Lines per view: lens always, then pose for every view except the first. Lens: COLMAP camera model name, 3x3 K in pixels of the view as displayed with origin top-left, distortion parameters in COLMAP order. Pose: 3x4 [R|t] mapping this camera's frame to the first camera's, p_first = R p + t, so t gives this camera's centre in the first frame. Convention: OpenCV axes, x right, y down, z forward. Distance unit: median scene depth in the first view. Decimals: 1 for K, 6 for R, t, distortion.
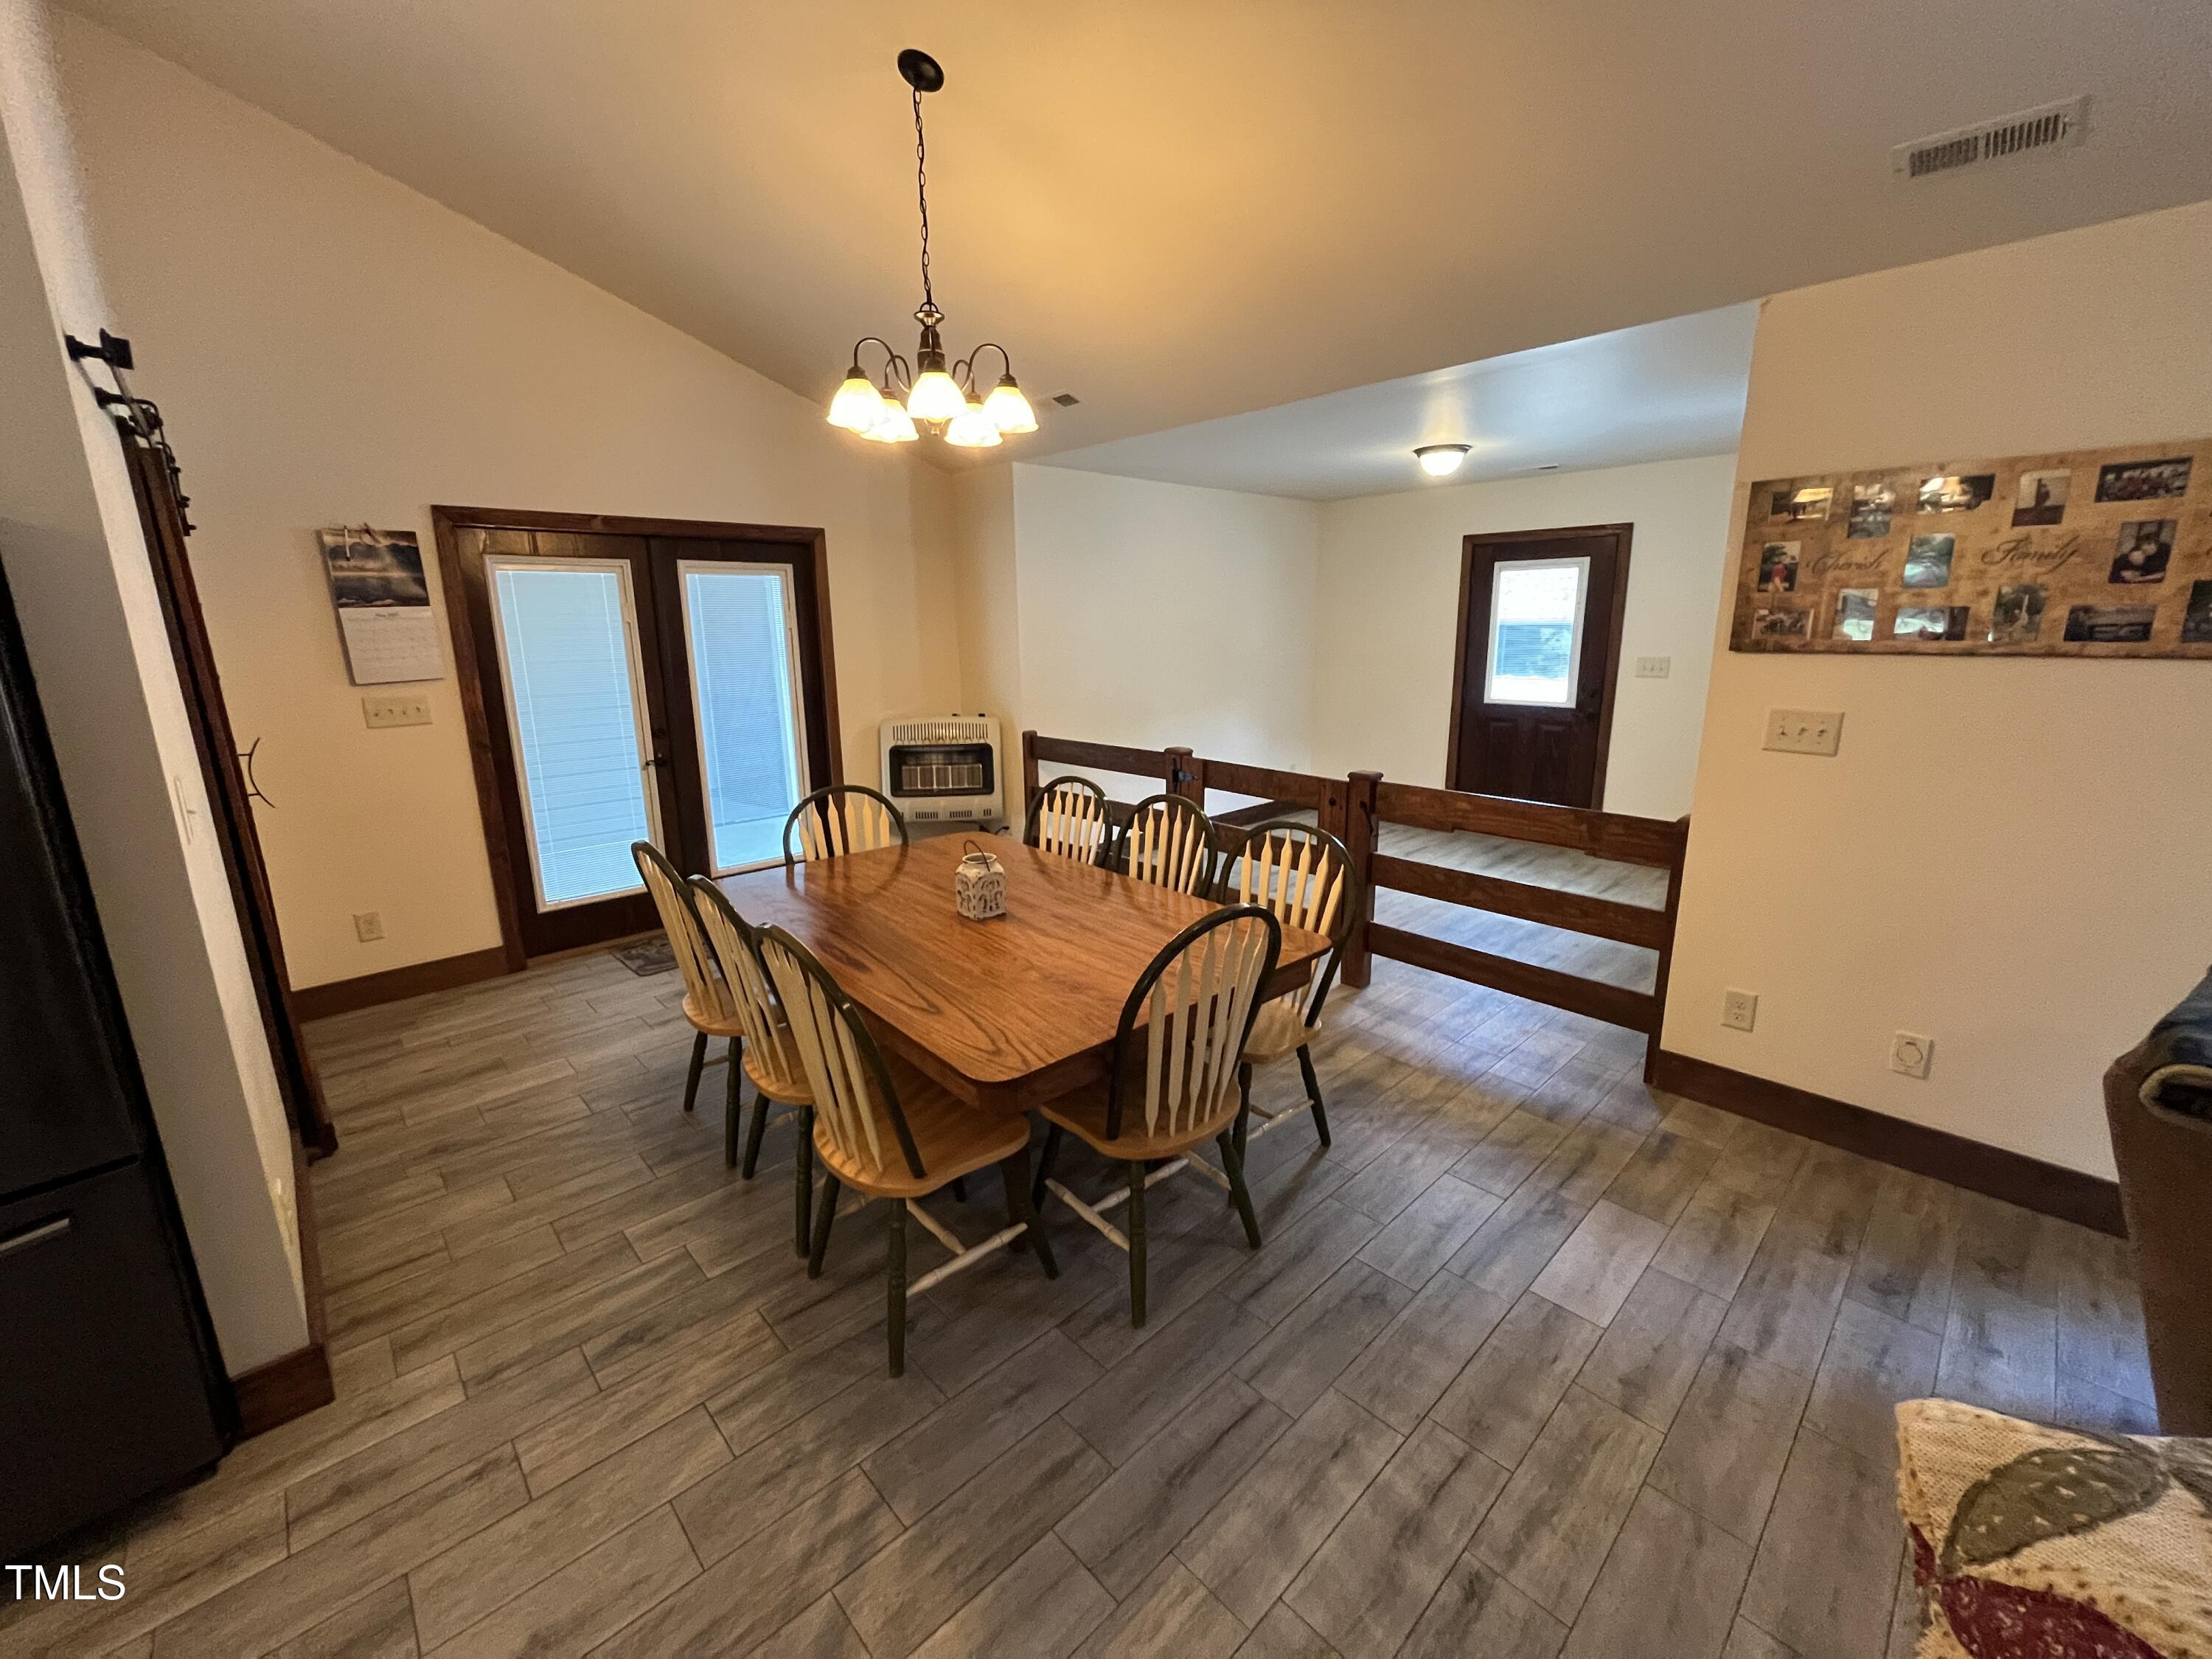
lens RADIAL K [[892.1, 0, 1103.6], [0, 892.1, 820.5], [0, 0, 1]] dist [-0.001800, -0.000993]
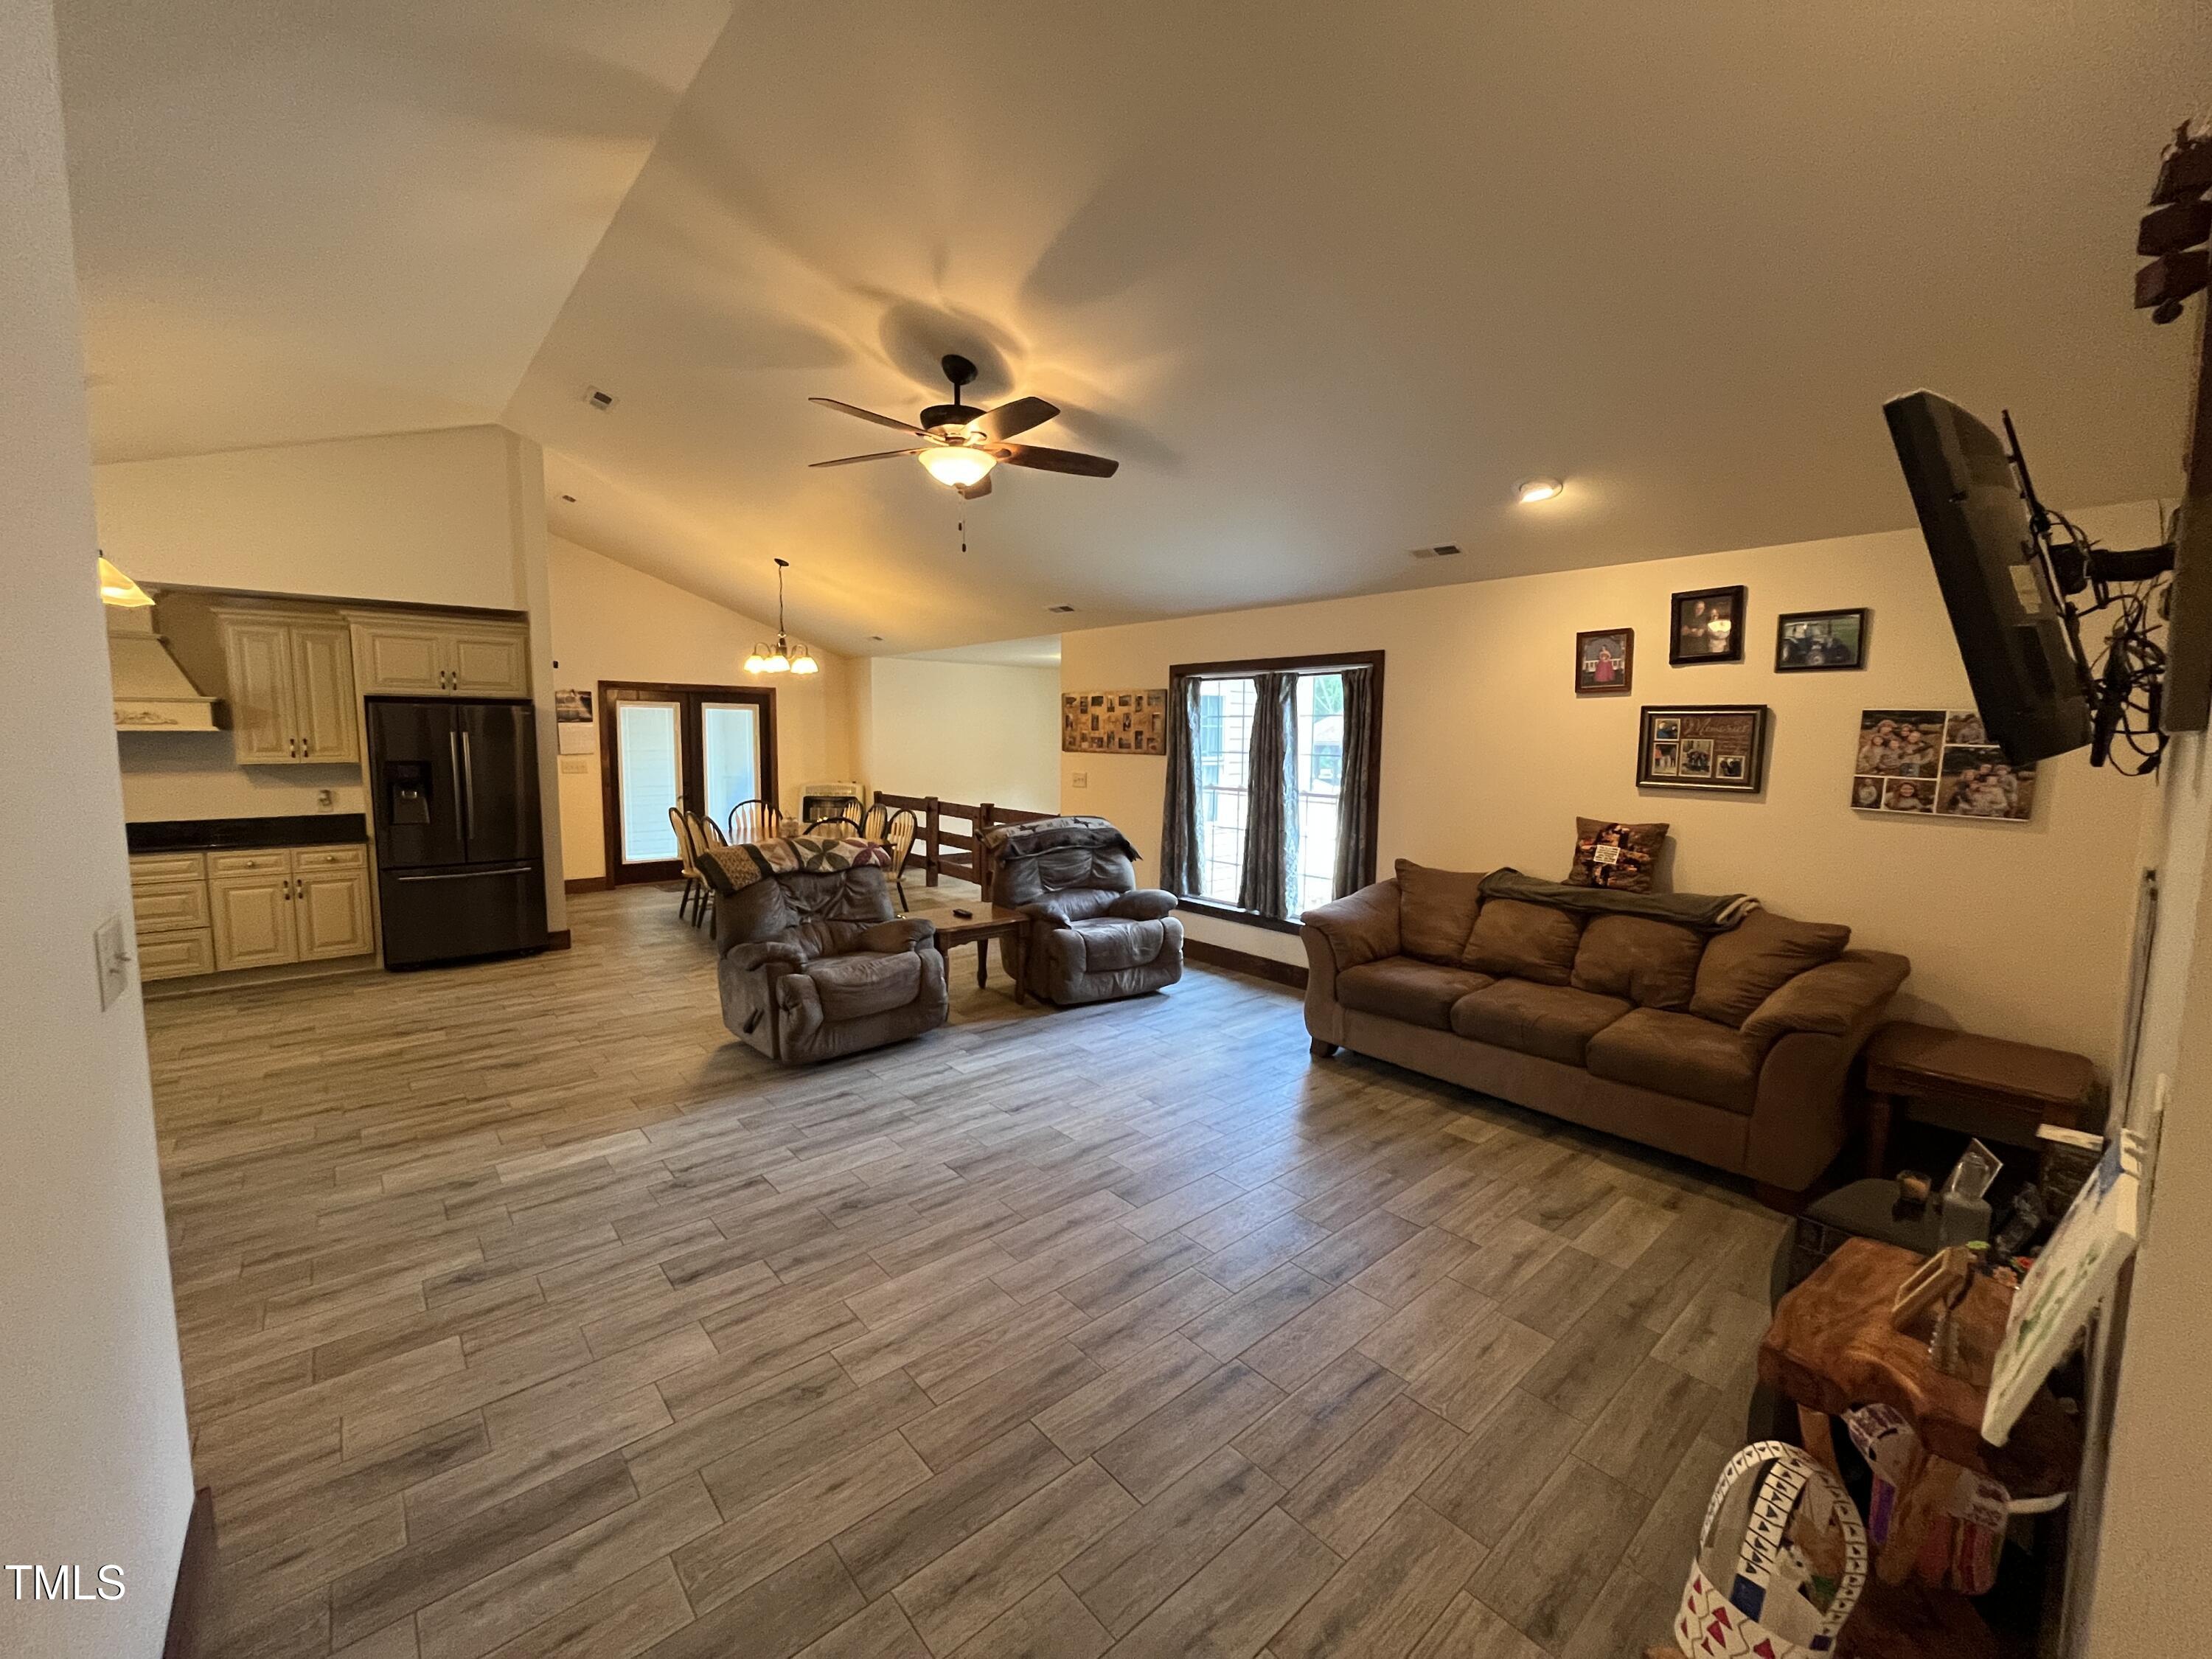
lens RADIAL K [[892.1, 0, 1103.0], [0, 892.1, 817.3], [0, 0, 1]] dist [-0.001800, -0.000993]
pose [[0.998886, 0.026638, -0.038961, 0.971920], [-0.031429, 0.991272, -0.128035, 0.377090], [0.035210, 0.129116, 0.991004, -1.776602]]
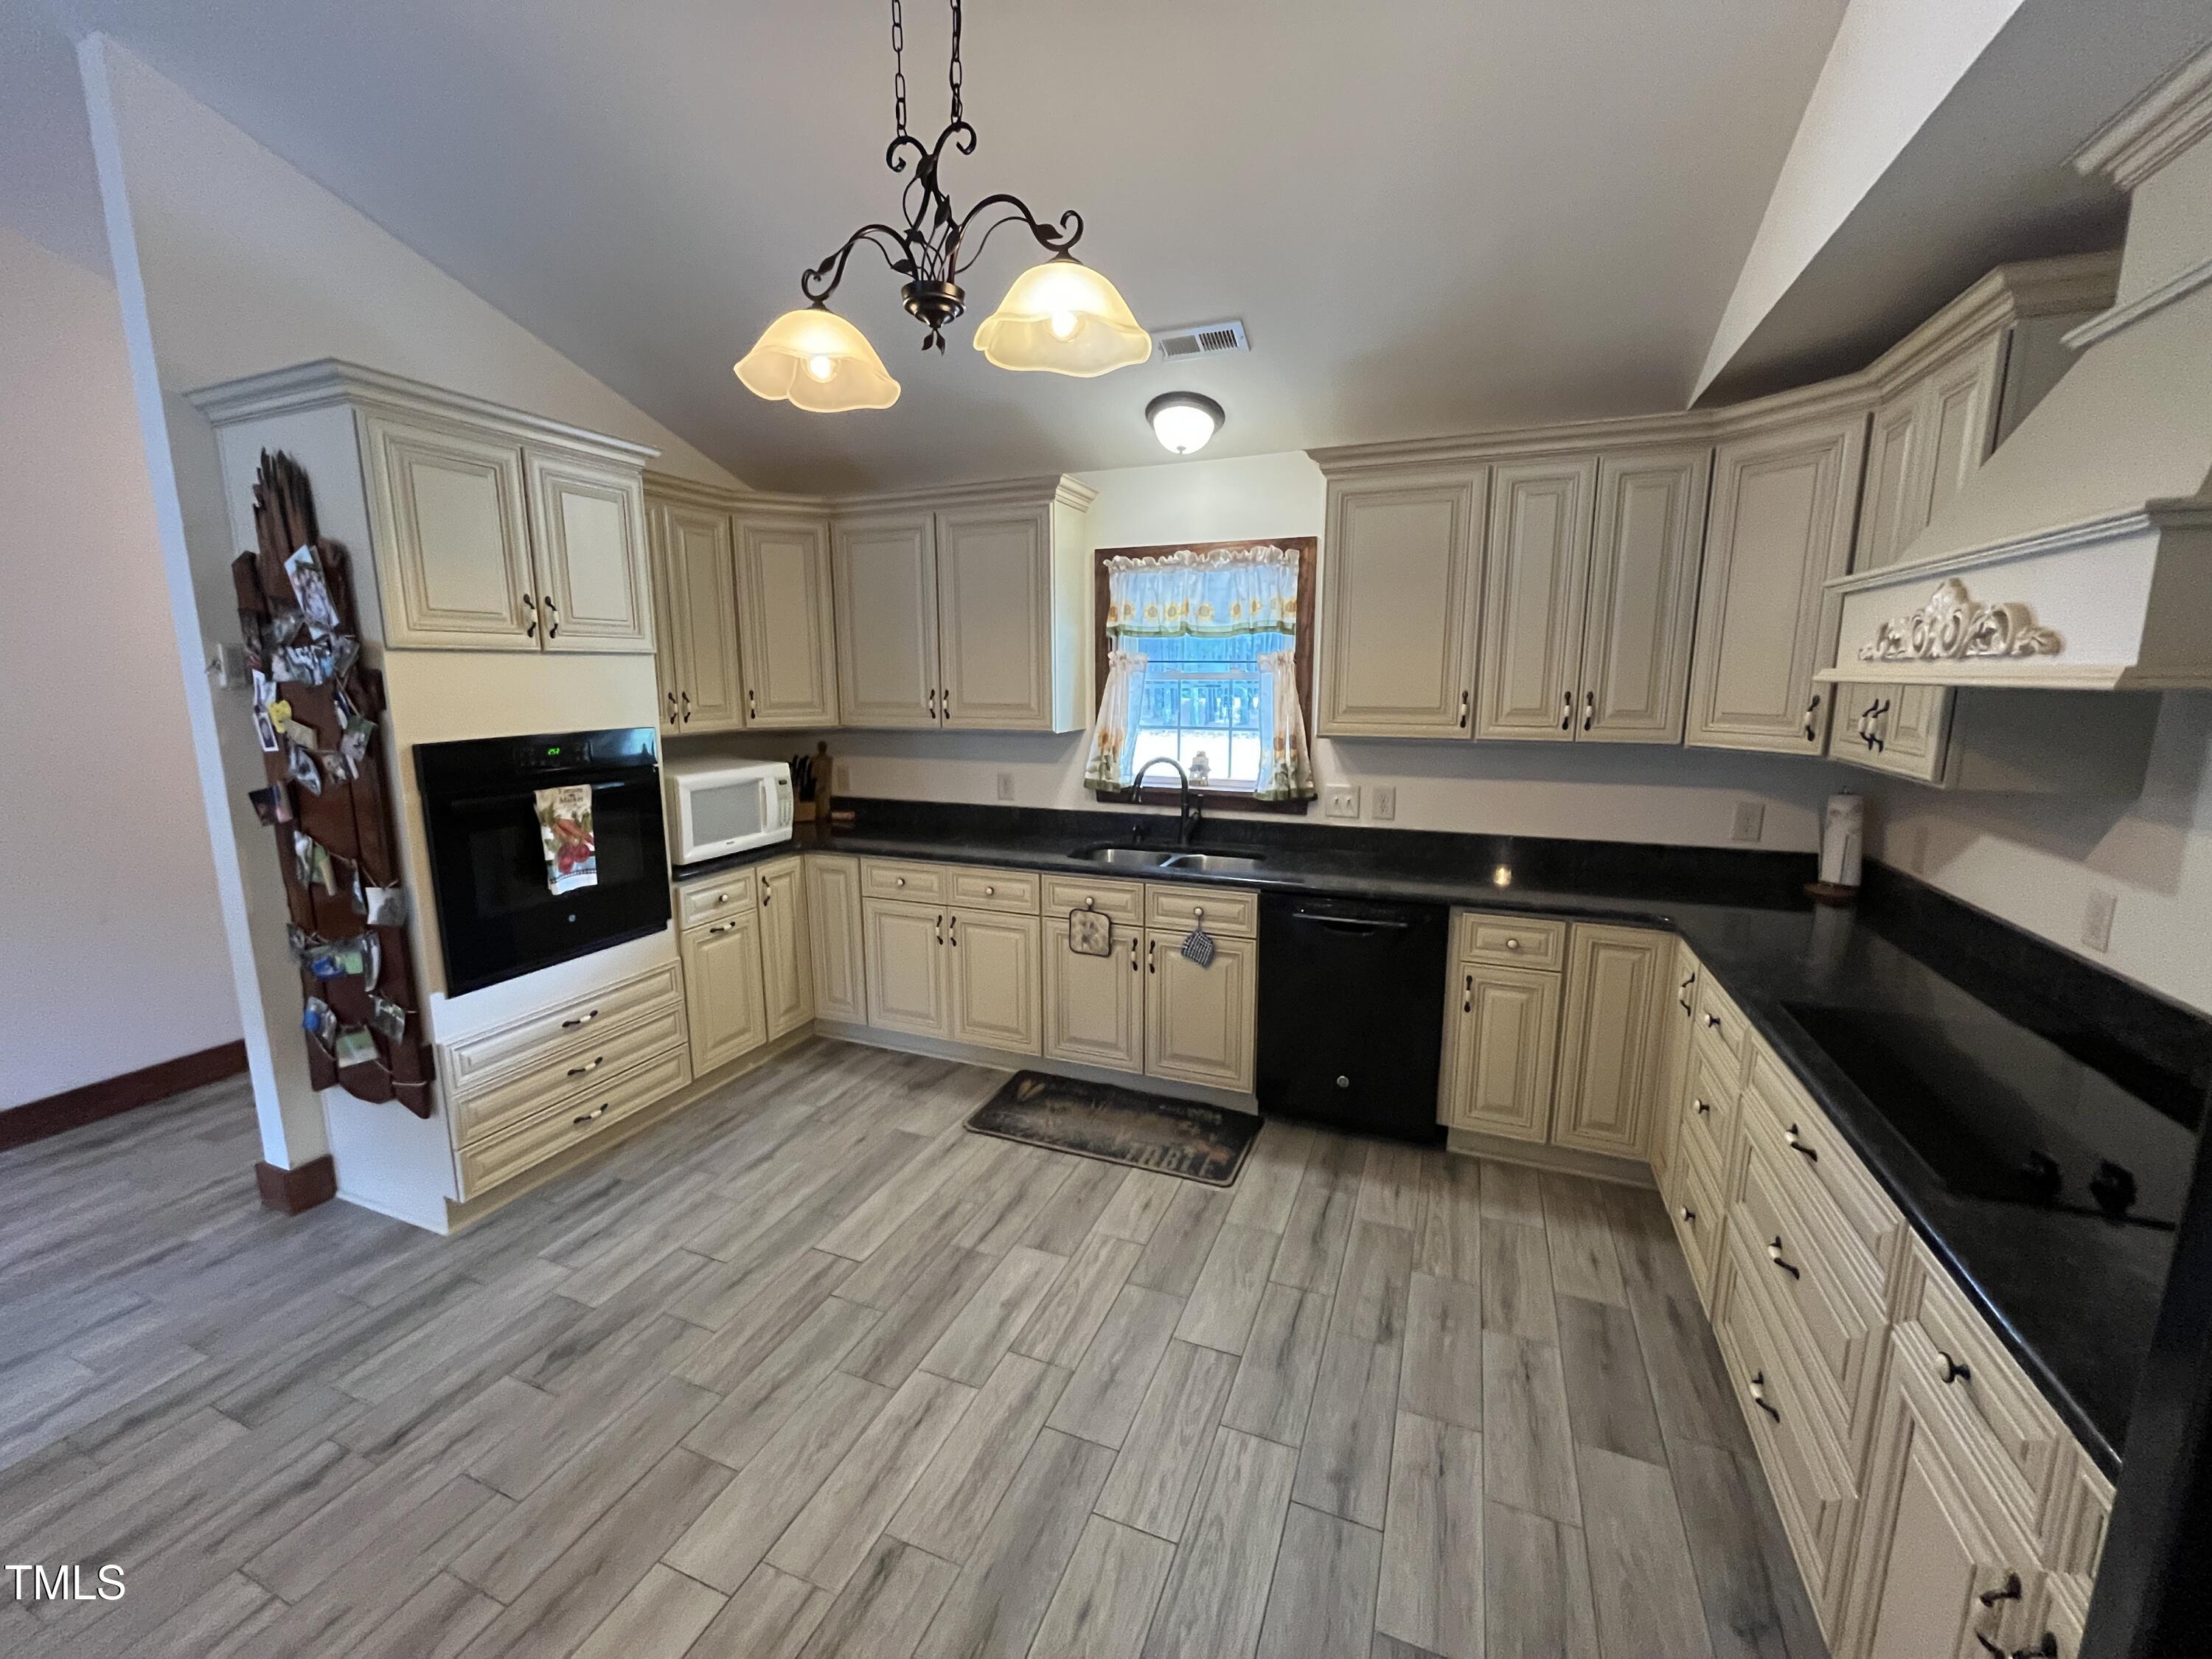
lens RADIAL K [[892.1, 0, 1100.7], [0, 892.1, 823.4], [0, 0, 1]] dist [-0.001800, -0.000993]
pose [[-0.911016, 0.087245, -0.403037, -0.616861], [-0.074579, 0.926389, 0.369110, -0.076542], [0.405571, 0.366323, -0.837448, 0.343917]]
